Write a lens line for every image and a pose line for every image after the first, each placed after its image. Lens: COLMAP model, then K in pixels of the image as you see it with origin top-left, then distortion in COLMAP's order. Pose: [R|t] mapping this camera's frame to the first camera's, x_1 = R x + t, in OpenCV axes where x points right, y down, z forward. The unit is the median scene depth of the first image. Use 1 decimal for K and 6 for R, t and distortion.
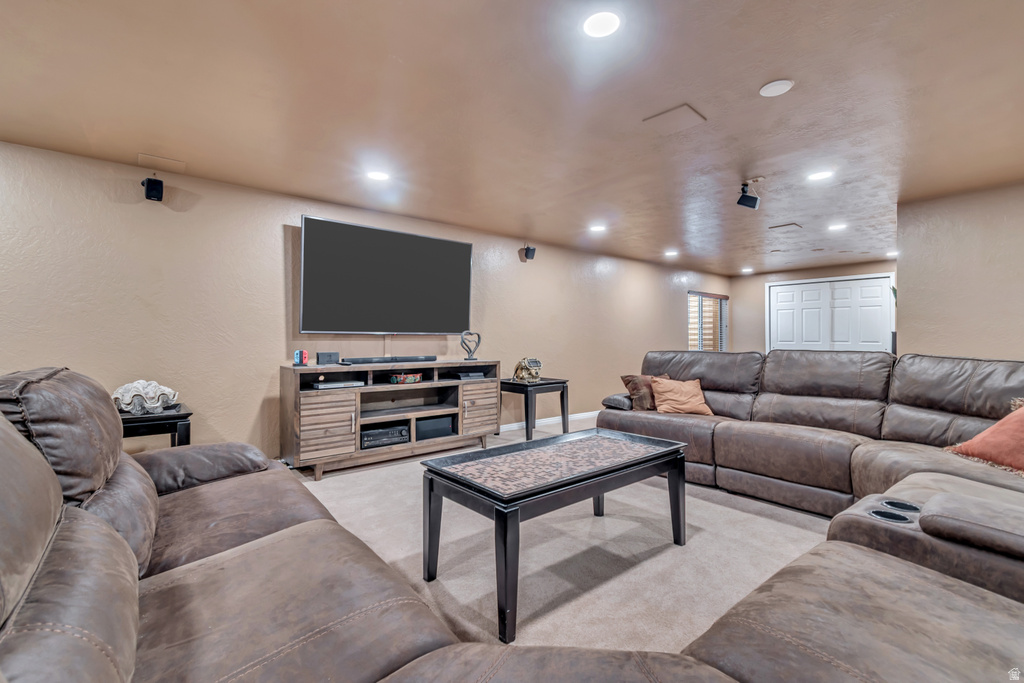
lens RADIAL K [[457.5, 0, 513.7], [0, 457.5, 344.2], [0, 0, 1]] dist [0.001375, -0.000773]
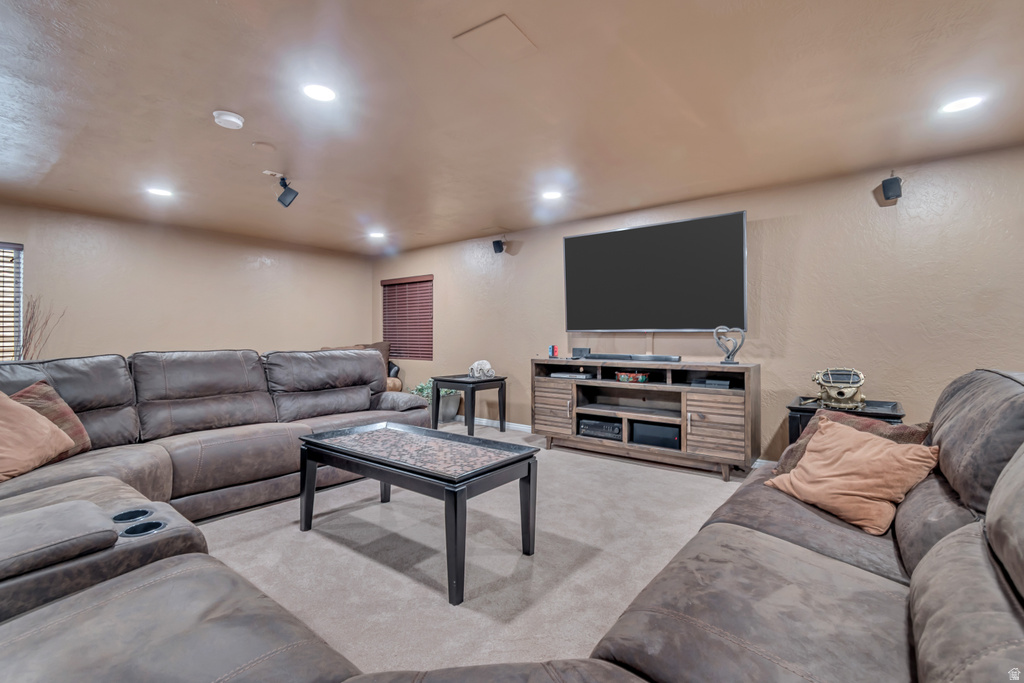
lens RADIAL K [[457.5, 0, 513.7], [0, 457.5, 344.2], [0, 0, 1]] dist [0.001375, -0.000773]
pose [[0.221967, 0.017751, -0.974893, 0.691144], [-0.011661, 0.999811, 0.015550, -0.008460], [0.974984, 0.007917, 0.222132, 0.561858]]
